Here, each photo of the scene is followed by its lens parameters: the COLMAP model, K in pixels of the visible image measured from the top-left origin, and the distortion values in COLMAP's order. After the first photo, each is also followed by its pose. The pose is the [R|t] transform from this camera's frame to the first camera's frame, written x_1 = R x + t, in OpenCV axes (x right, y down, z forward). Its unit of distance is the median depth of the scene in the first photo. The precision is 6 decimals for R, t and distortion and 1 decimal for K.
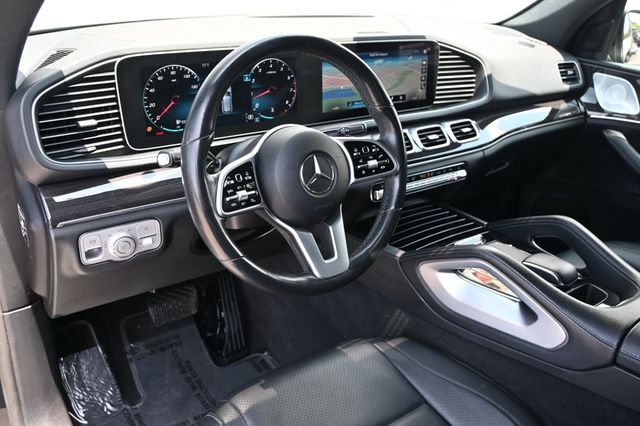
lens RADIAL K [[587.2, 0, 320.8], [0, 587.2, 215.1], [0, 0, 1]] dist [-0.025733, 0.002344]
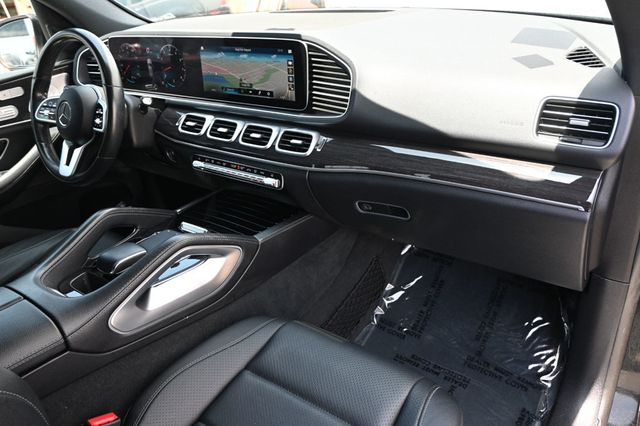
lens RADIAL K [[506.4, 0, 320.9], [0, 506.4, 210.6], [0, 0, 1]] dist [-0.045588, -0.000991]
pose [[0.282505, 0.345844, -0.894753, 1.054207], [-0.317786, 0.913819, 0.252877, -0.270987], [0.905098, 0.212901, 0.368063, 0.809826]]
